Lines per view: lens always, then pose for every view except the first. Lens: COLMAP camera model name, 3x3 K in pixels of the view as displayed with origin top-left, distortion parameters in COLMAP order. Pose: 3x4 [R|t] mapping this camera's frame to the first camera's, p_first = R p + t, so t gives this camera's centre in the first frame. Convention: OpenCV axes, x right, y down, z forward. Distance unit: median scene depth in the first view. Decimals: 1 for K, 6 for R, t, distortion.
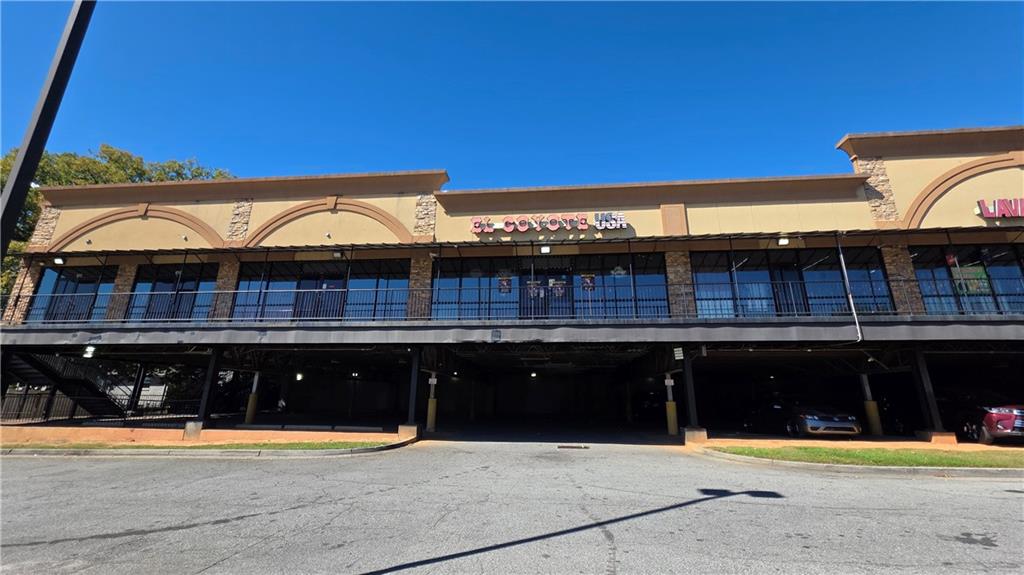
lens RADIAL K [[406.2, 0, 513.0], [0, 406.2, 284.3], [0, 0, 1]] dist [0.001226, 0.000461]
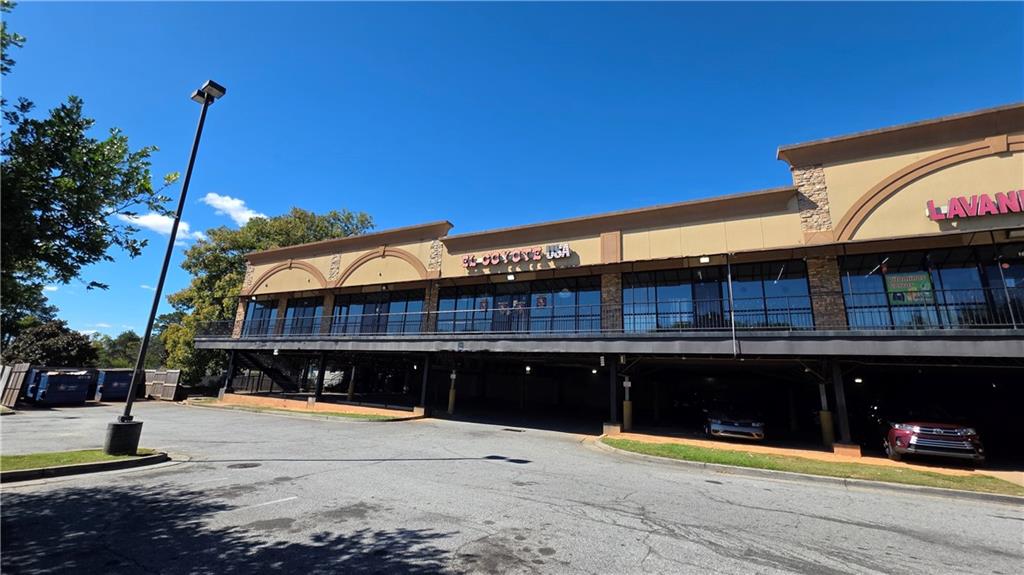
lens RADIAL K [[406.2, 0, 512.2], [0, 406.2, 289.3], [0, 0, 1]] dist [0.001226, 0.000461]
pose [[0.928928, -0.046630, -0.367312, 0.571760], [0.058576, 0.998053, 0.021438, -0.078415], [0.365597, -0.041430, 0.929851, -0.194630]]
